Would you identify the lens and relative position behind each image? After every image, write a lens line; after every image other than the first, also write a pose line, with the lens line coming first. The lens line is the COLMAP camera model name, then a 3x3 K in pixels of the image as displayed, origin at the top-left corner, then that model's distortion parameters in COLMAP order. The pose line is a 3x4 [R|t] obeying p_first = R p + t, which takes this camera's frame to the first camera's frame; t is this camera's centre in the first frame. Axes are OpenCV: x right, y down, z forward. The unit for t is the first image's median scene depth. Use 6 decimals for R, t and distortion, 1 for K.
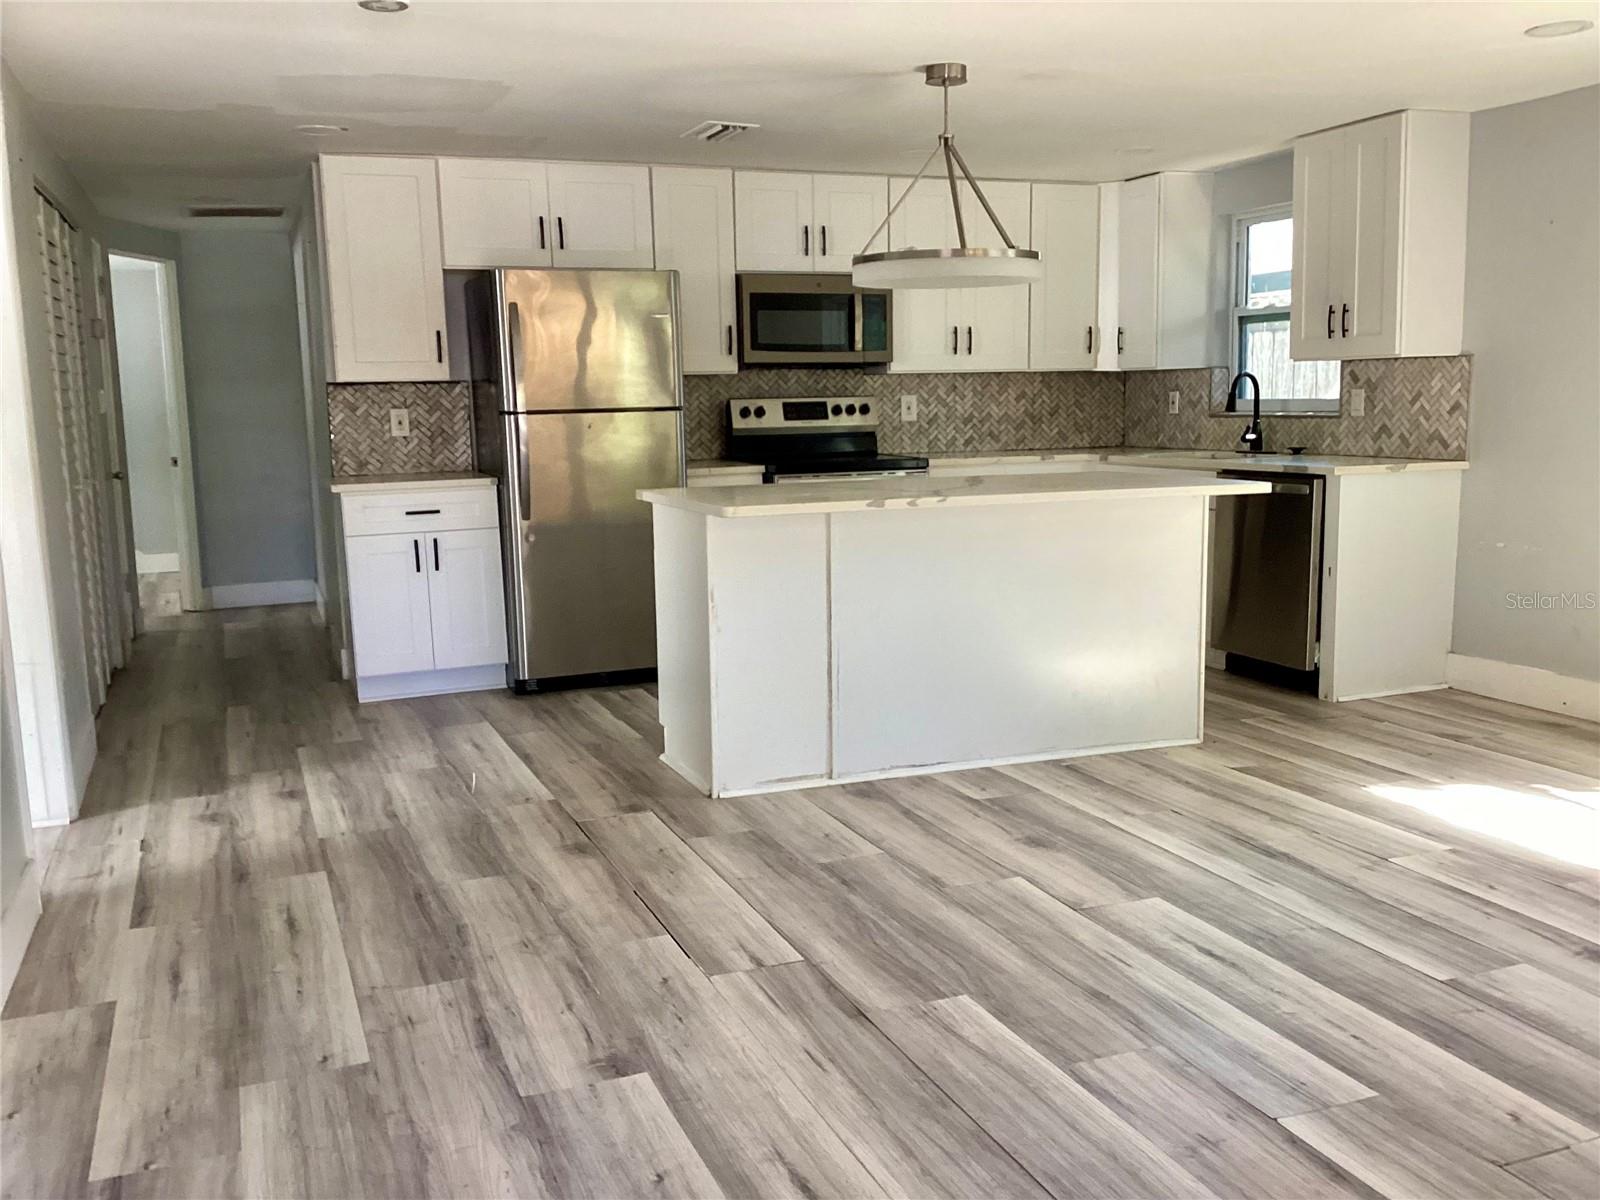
lens RADIAL K [[1450.3, 0, 799.3], [0, 1450.3, 605.3], [0, 0, 1]] dist [0.076939, -0.113443]
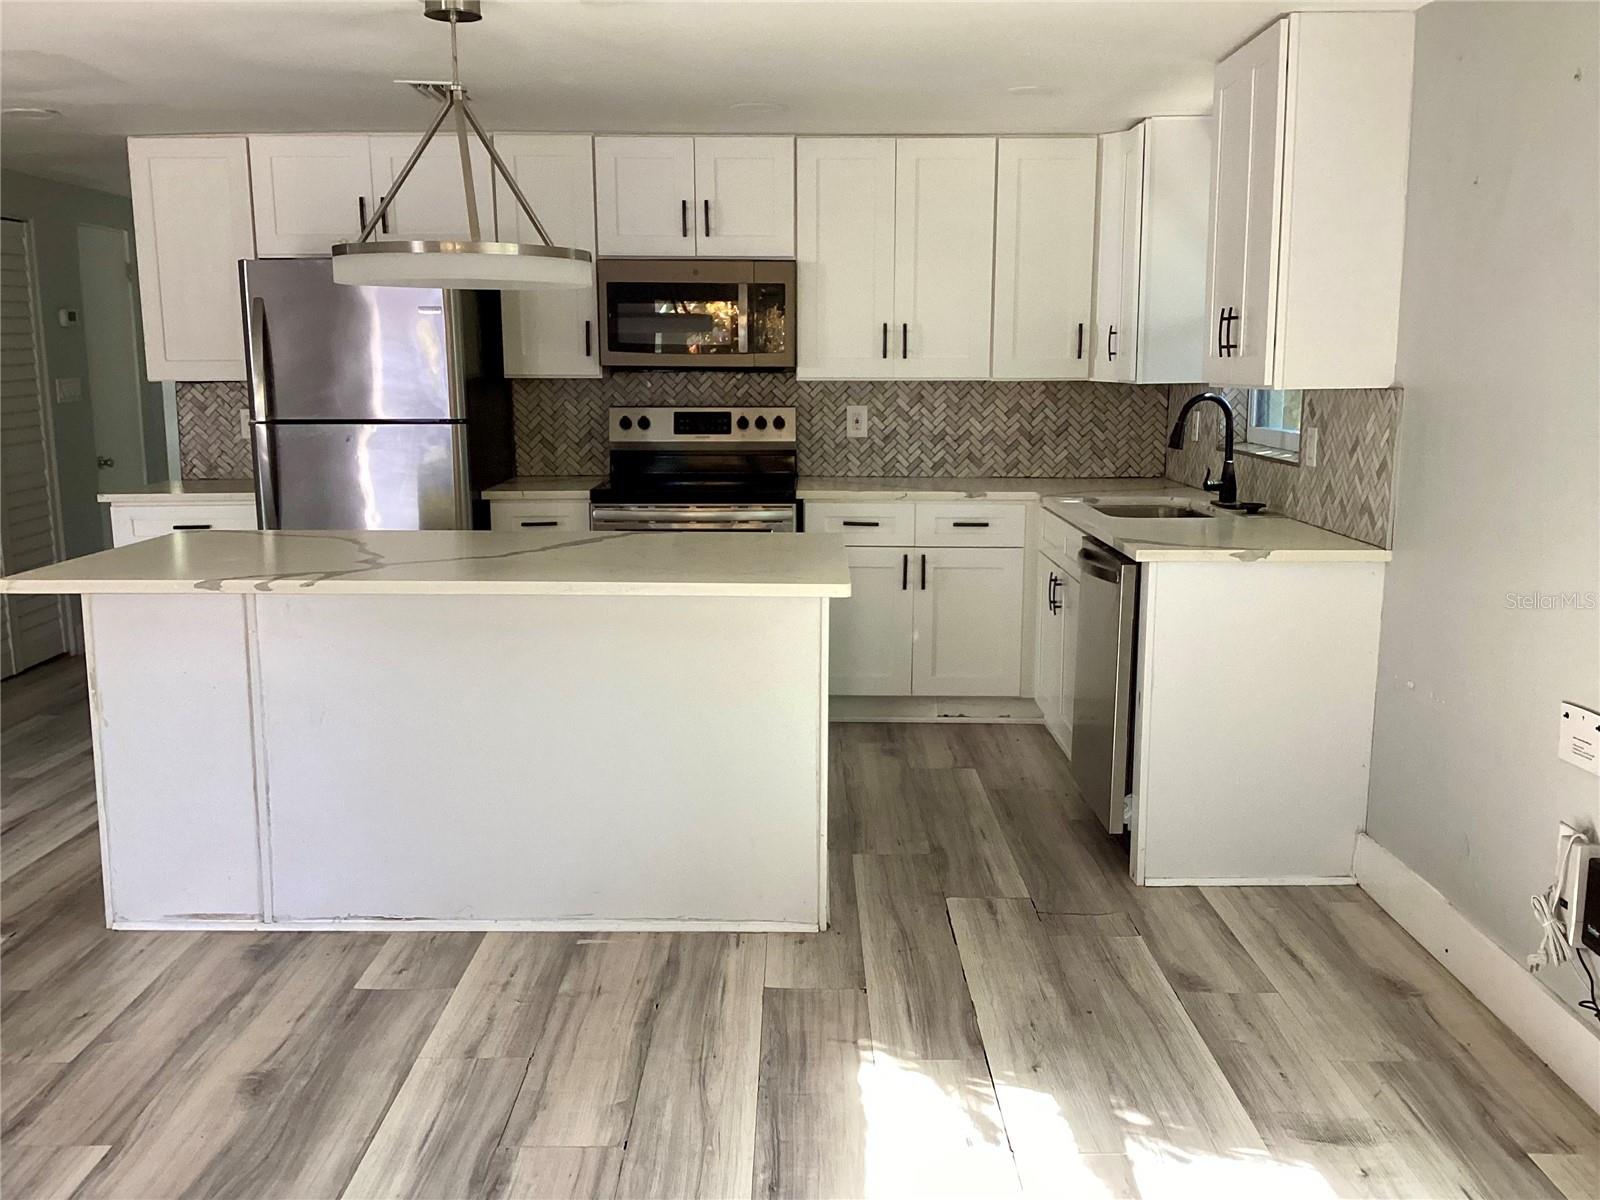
lens RADIAL K [[1450.3, 0, 806.8], [0, 1450.3, 605.7], [0, 0, 1]] dist [0.076939, -0.113443]
pose [[0.930726, 0.078780, -0.357132, 0.402594], [-0.069266, 0.996821, 0.039373, -0.072795], [0.359098, -0.011909, 0.933224, 0.264800]]
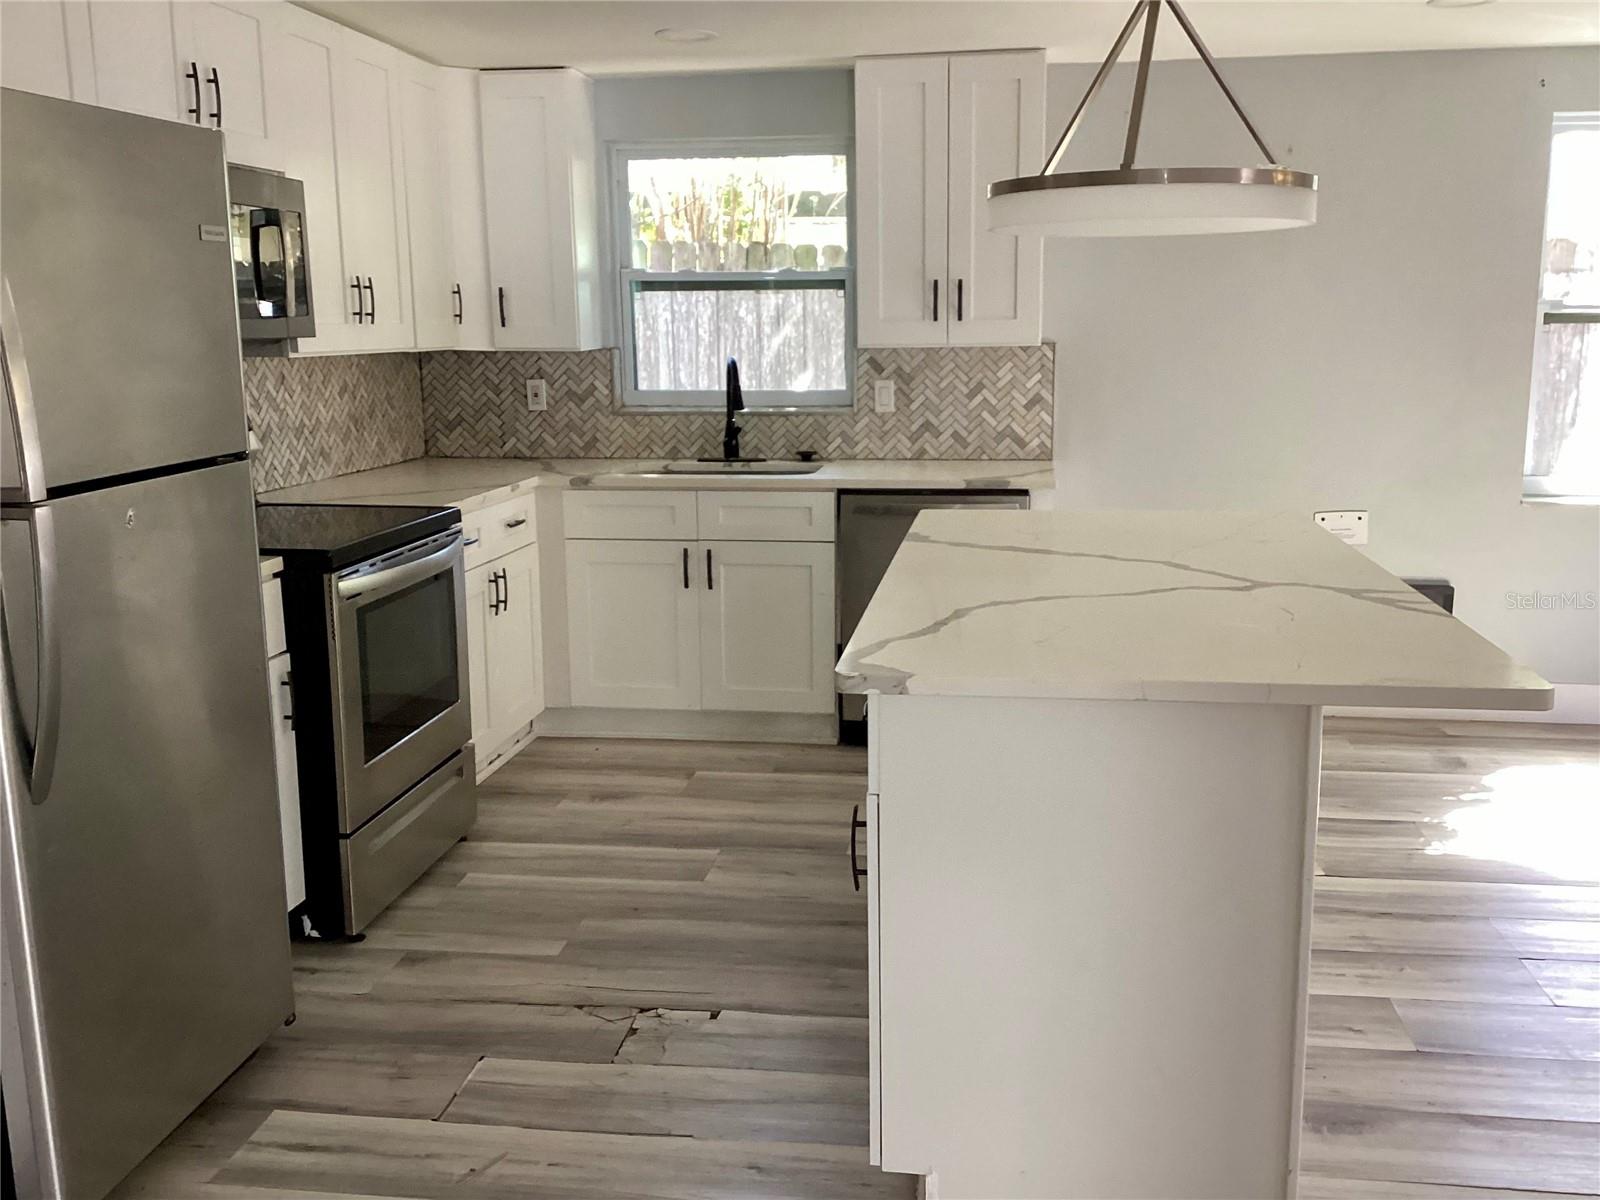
lens RADIAL K [[1450.3, 0, 811.5], [0, 1450.3, 598.5], [0, 0, 1]] dist [0.076939, -0.113443]
pose [[0.489906, -0.147977, 0.859124, -0.363580], [0.125252, 0.987212, 0.098615, -0.108814], [-0.862730, 0.059295, 0.502176, 0.611375]]
